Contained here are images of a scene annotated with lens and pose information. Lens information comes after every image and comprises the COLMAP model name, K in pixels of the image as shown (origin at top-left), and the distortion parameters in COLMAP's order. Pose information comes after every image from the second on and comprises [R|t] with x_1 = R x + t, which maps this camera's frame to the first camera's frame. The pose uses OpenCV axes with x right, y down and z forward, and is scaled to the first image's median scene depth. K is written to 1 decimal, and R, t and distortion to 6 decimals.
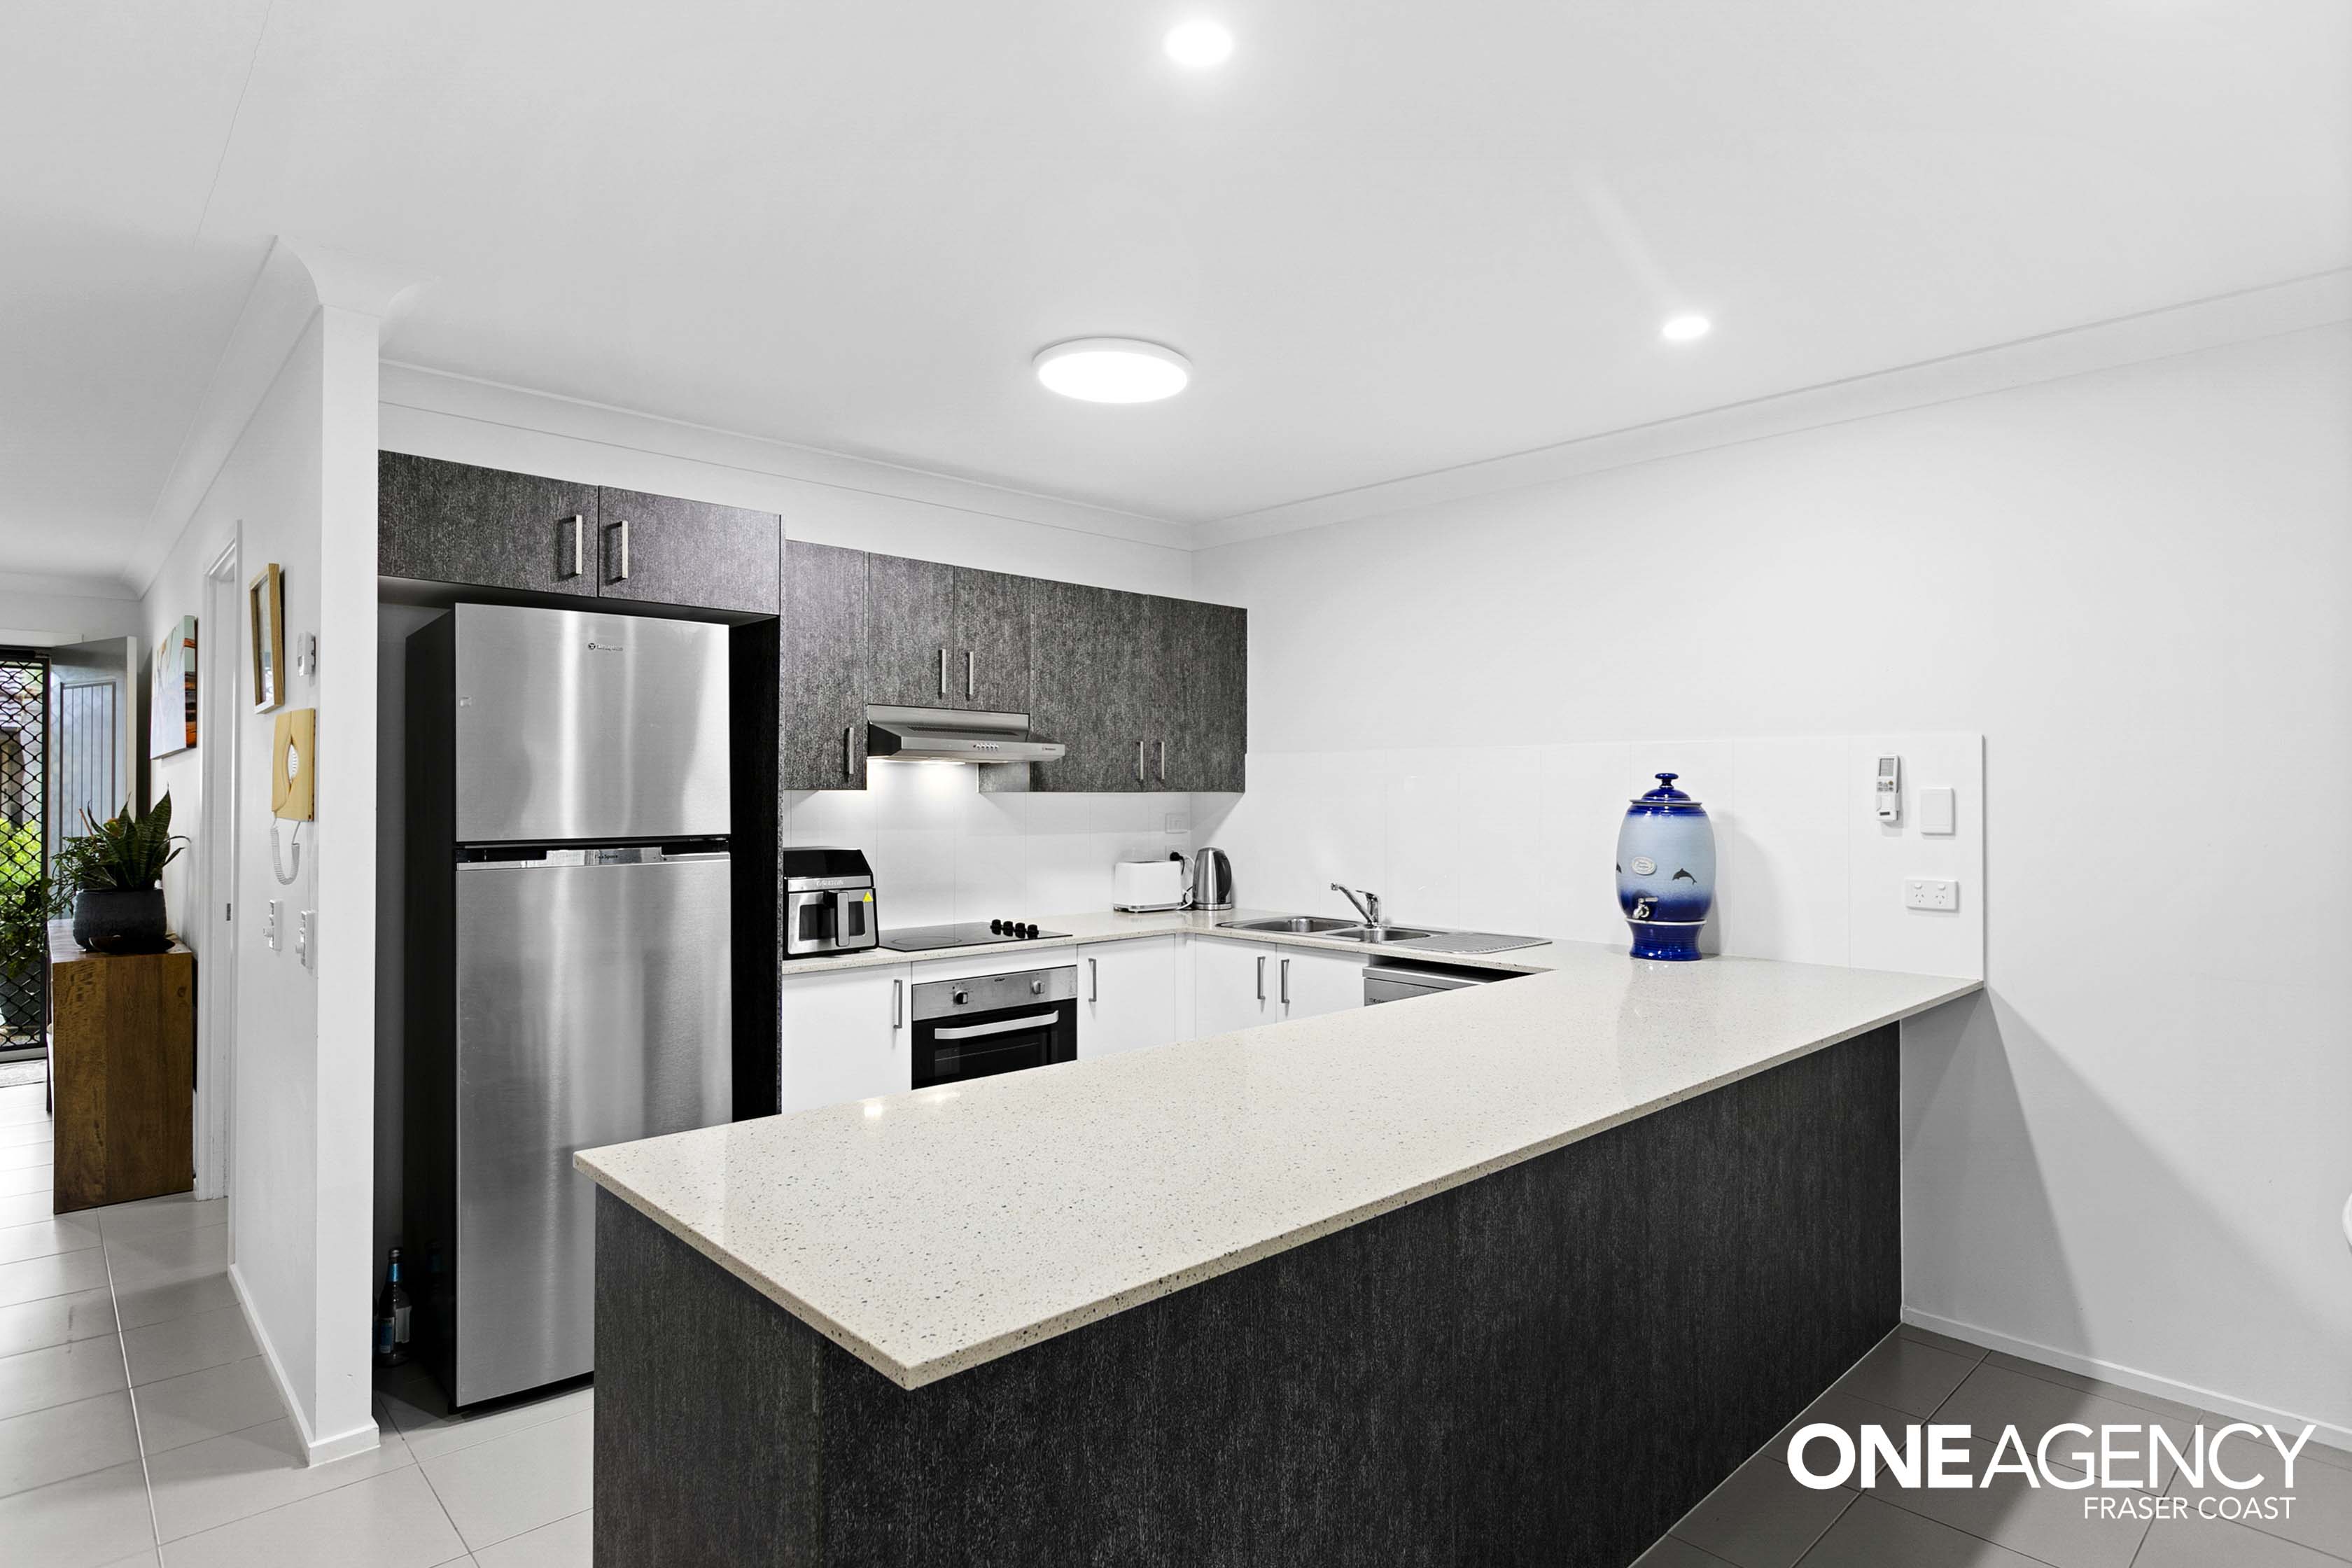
lens RADIAL K [[1248.2, 0, 1176.0], [0, 1248.2, 784.0], [0, 0, 1]] dist [0.004498, 0.000493]
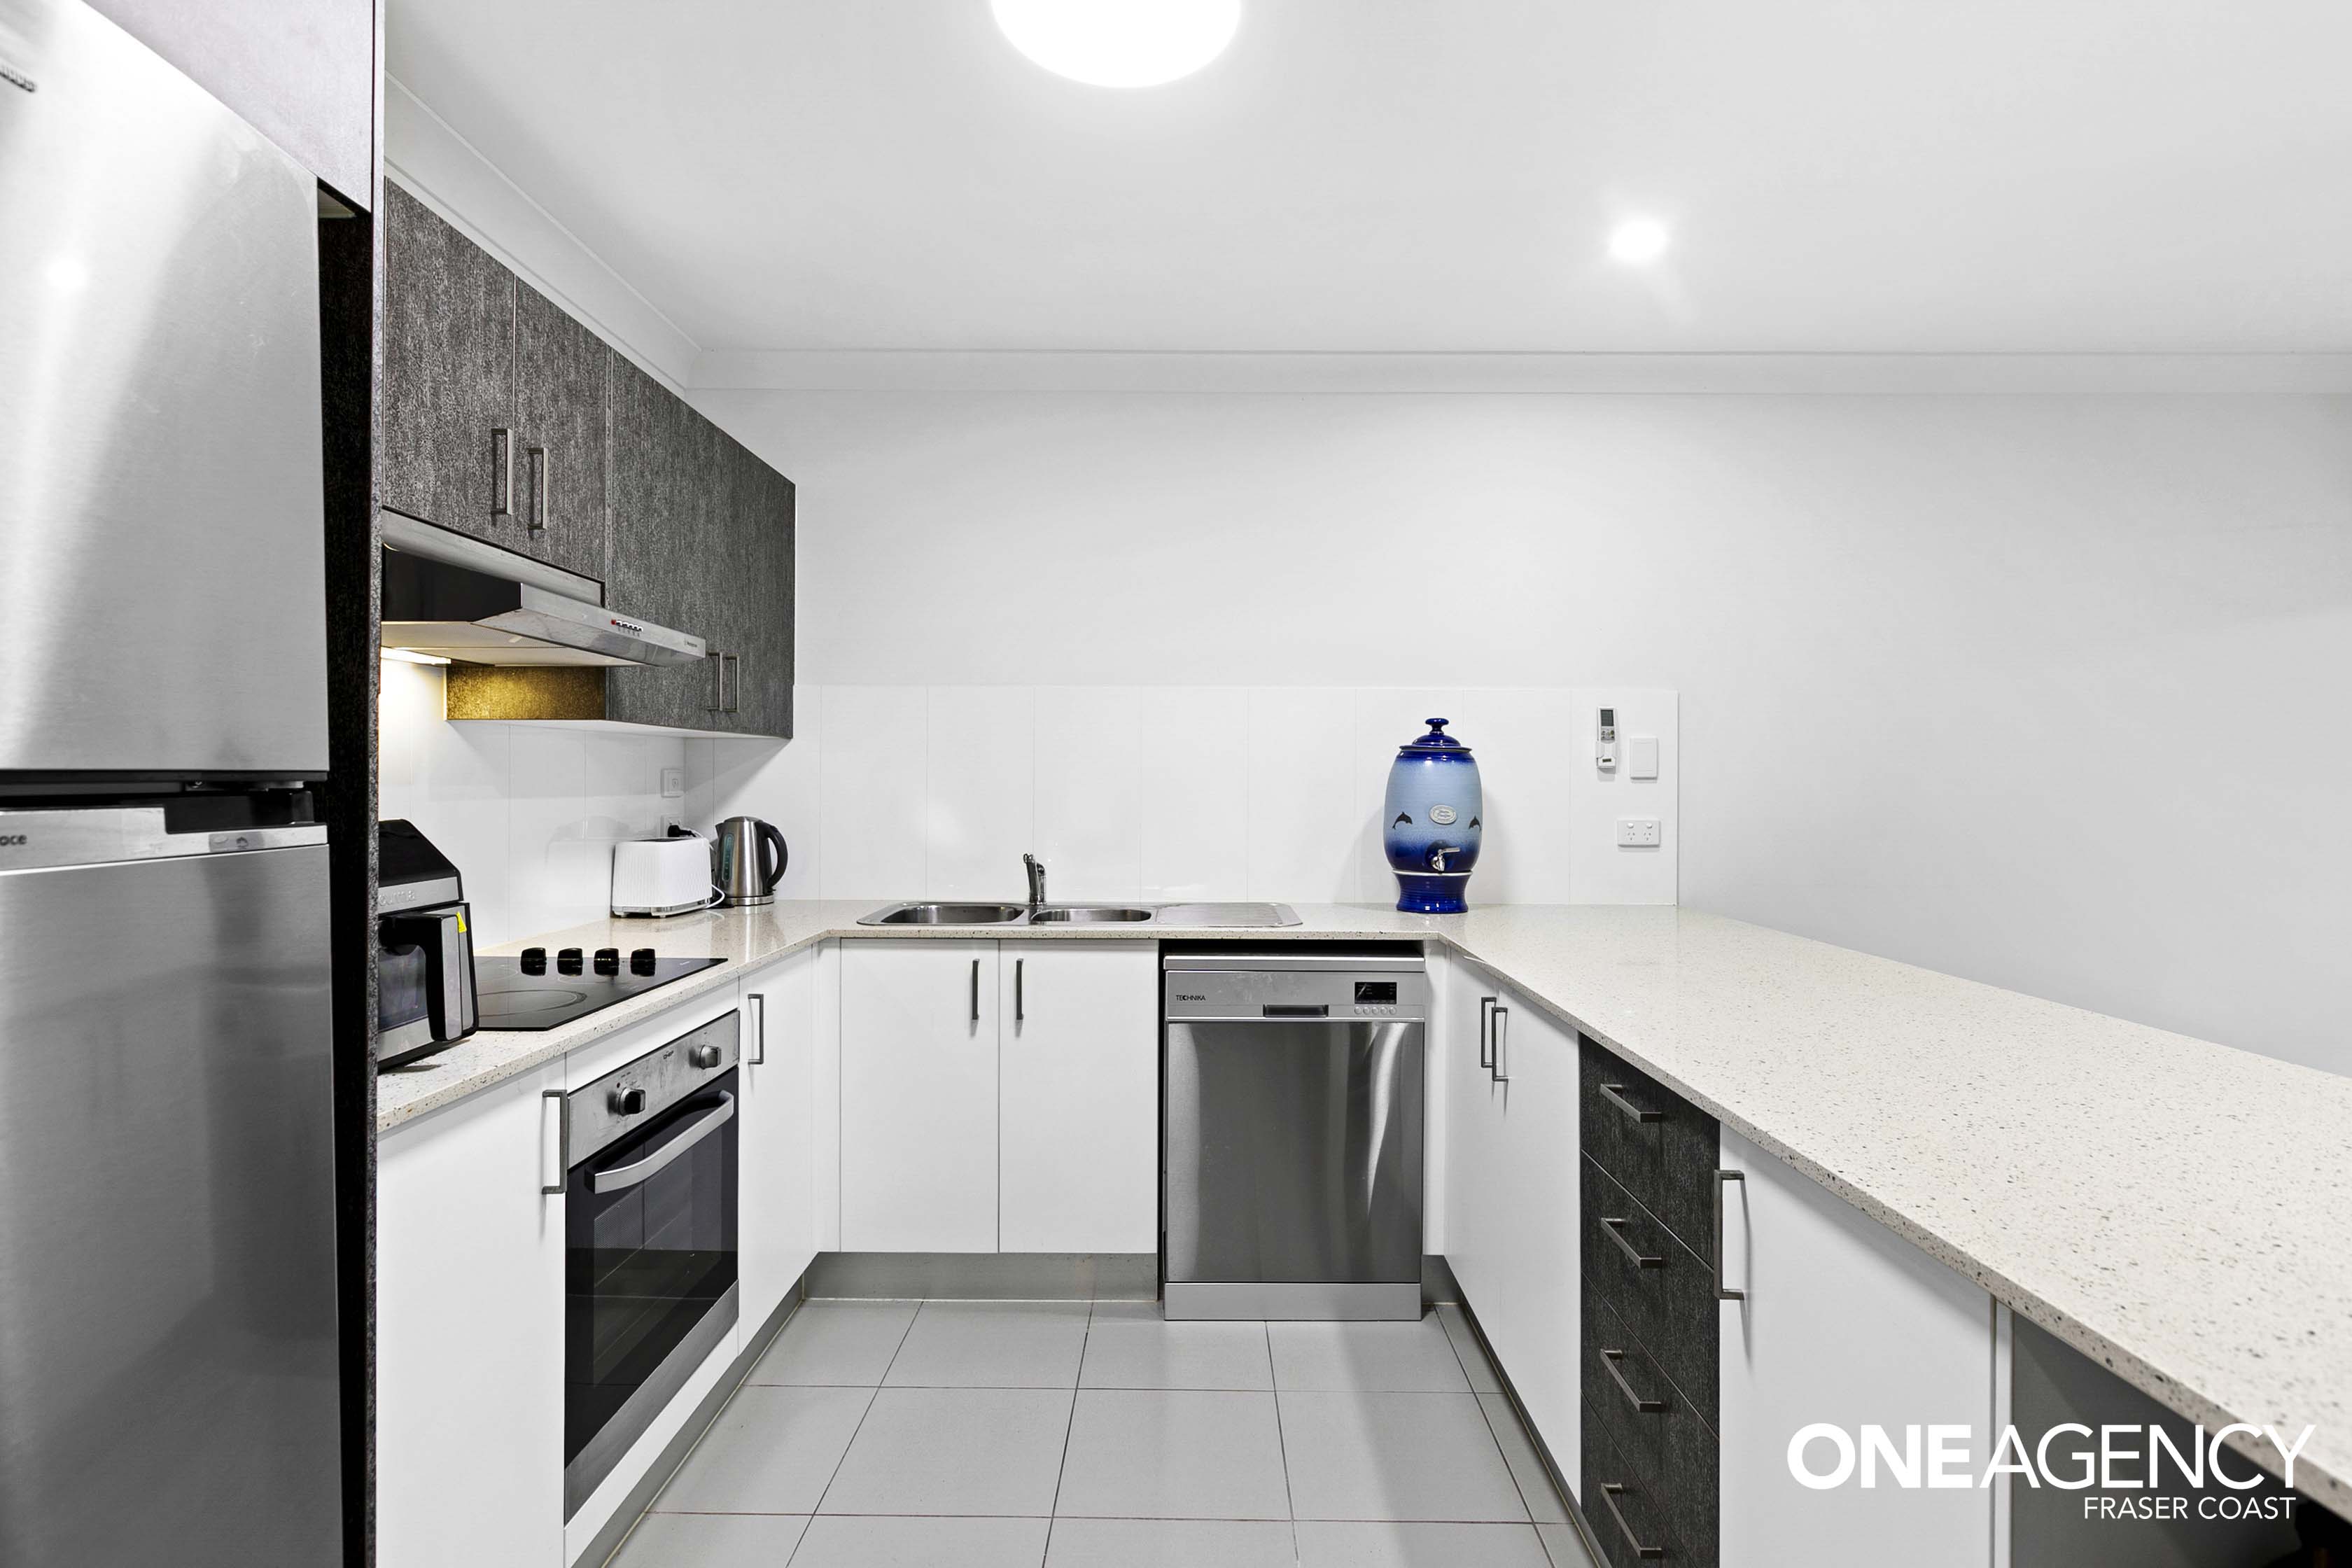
lens RADIAL K [[1138.0, 0, 1176.0], [0, 1138.0, 784.0], [0, 0, 1]] dist [-0.001727, -0.000025]
pose [[0.688753, -0.001841, 0.724994, -0.349237], [-0.007455, 0.999926, 0.009622, 0.032047], [-0.724958, -0.012031, 0.688688, 0.499573]]
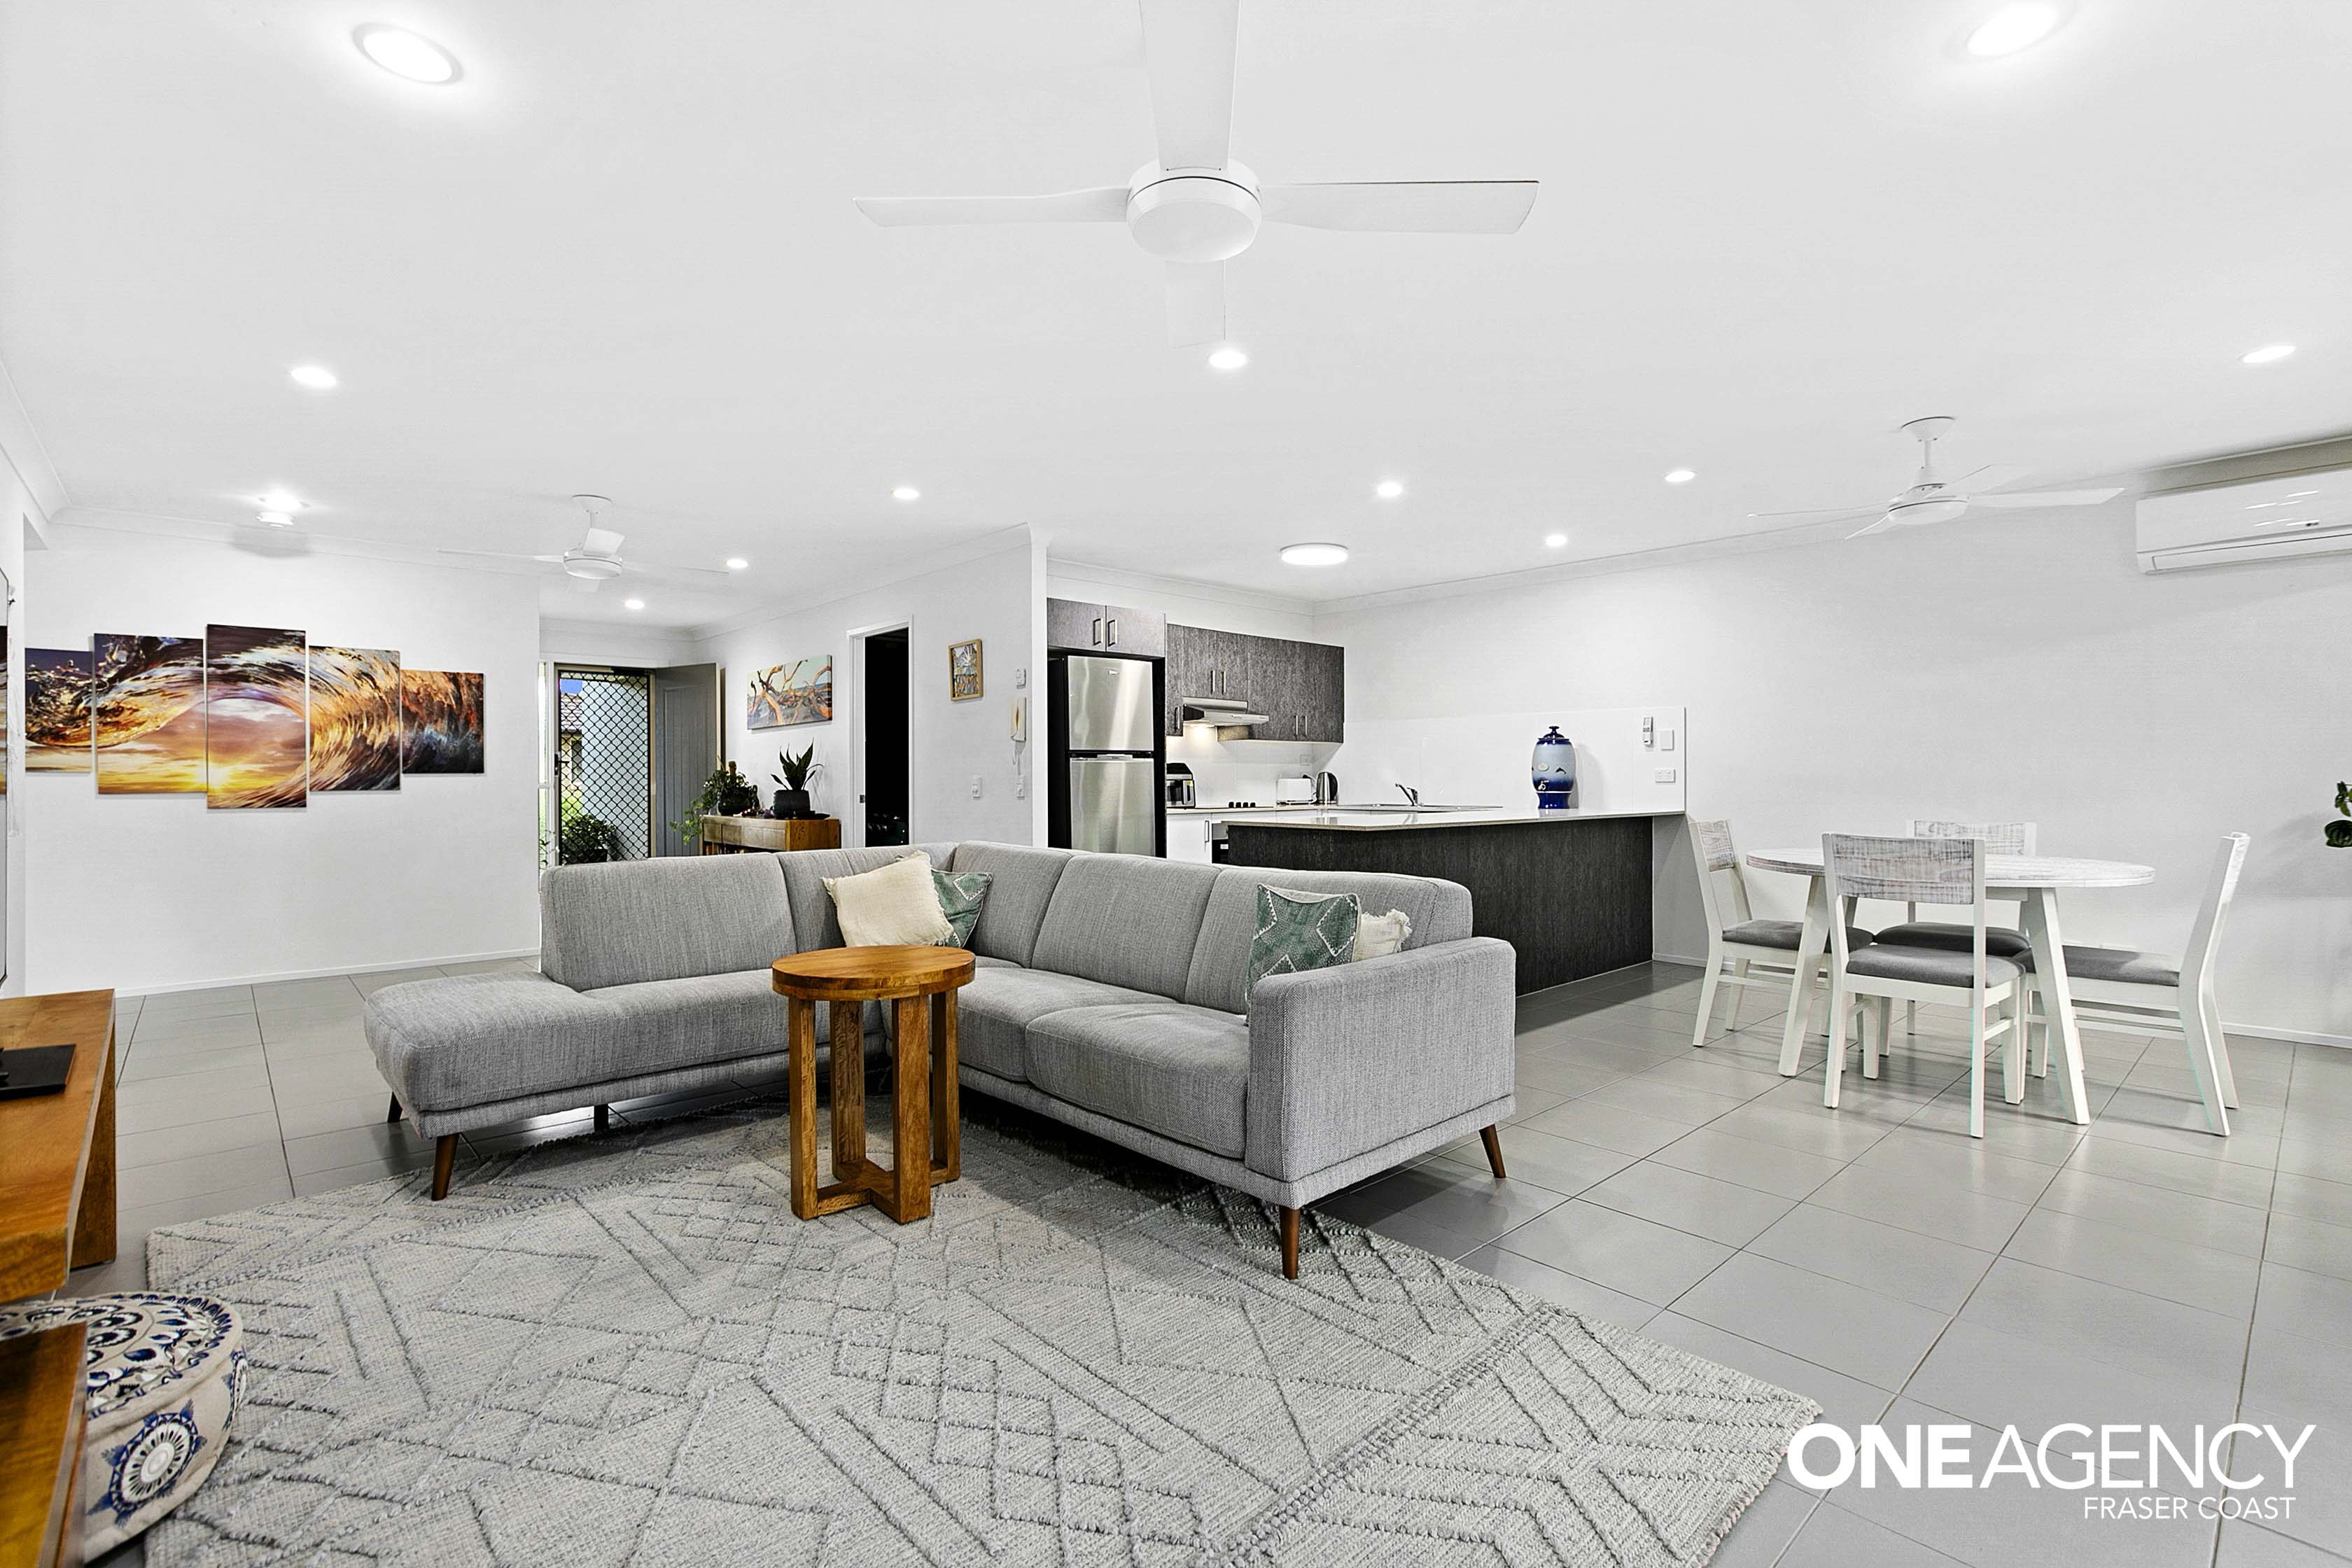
lens RADIAL K [[1073.3, 0, 1176.0], [0, 1073.3, 784.0], [0, 0, 1]] dist [0.001308, 0.000057]
pose [[0.999955, -0.002552, -0.009116, -0.243702], [0.002649, 0.999940, 0.010650, 0.067236], [0.009088, -0.010674, 0.999902, -0.849094]]
